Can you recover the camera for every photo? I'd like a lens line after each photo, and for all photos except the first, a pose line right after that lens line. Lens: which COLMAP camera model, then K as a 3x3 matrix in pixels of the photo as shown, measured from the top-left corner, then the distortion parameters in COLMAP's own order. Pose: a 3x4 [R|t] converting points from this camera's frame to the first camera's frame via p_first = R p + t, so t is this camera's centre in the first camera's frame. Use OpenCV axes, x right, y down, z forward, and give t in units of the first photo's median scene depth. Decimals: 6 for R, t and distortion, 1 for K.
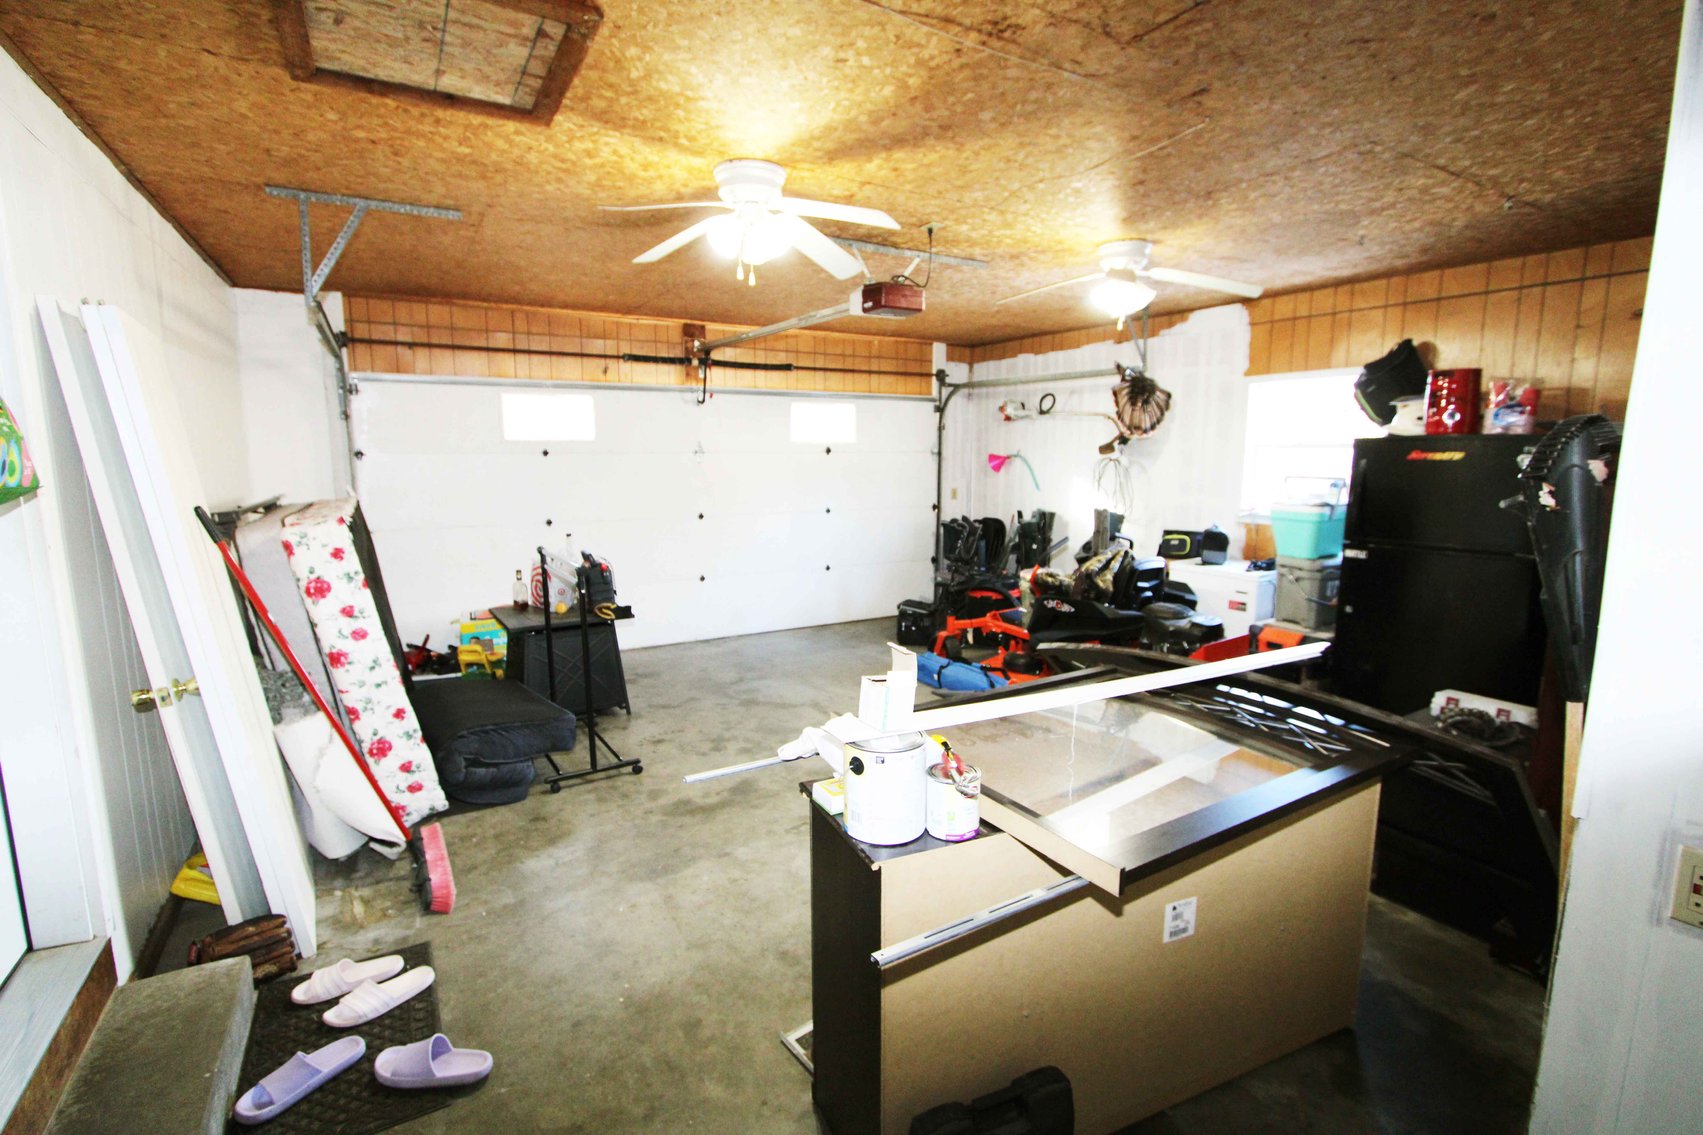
lens RADIAL K [[785.9, 0, 846.9], [0, 785.9, 565.9], [0, 0, 1]] dist [0.001033, 0.000031]
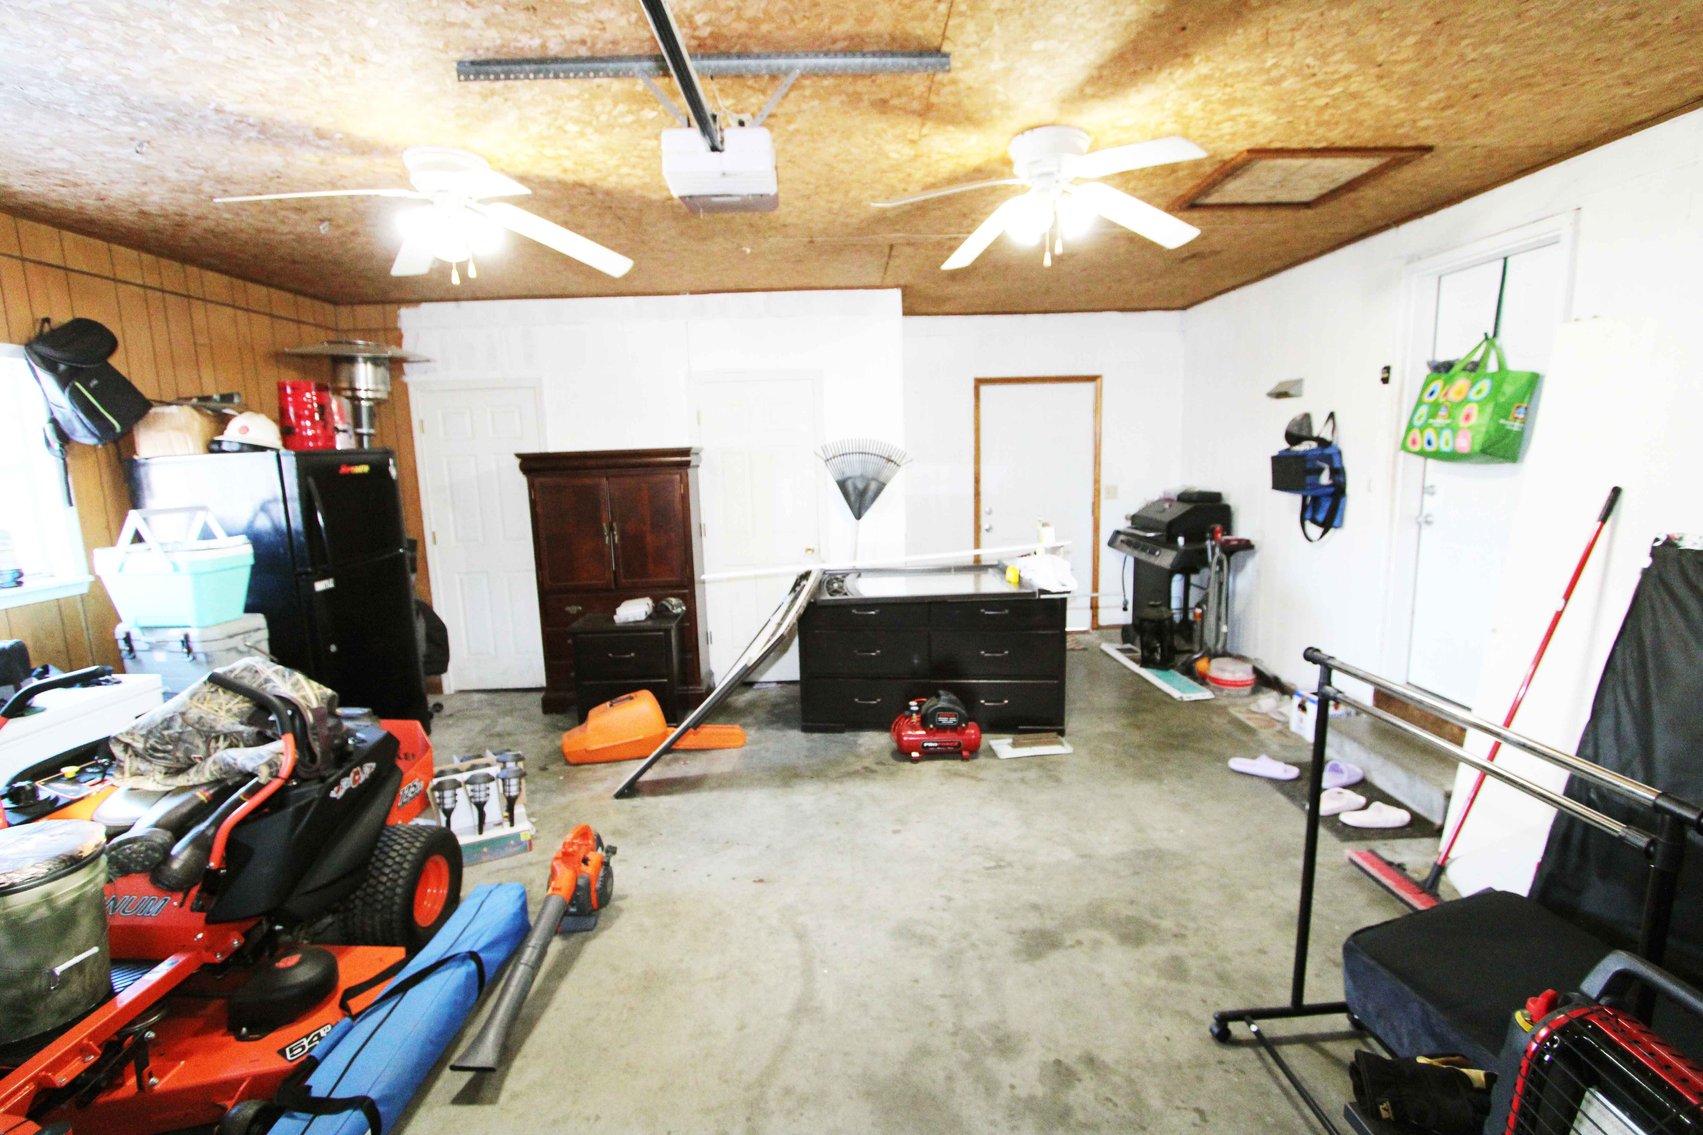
lens RADIAL K [[785.9, 0, 849.9], [0, 785.9, 571.1], [0, 0, 1]] dist [0.001033, 0.000031]
pose [[-0.864345, -0.052911, 0.500108, -0.333105], [0.103945, 0.954180, 0.280600, -0.246266], [-0.492040, 0.294519, -0.819241, 1.644718]]
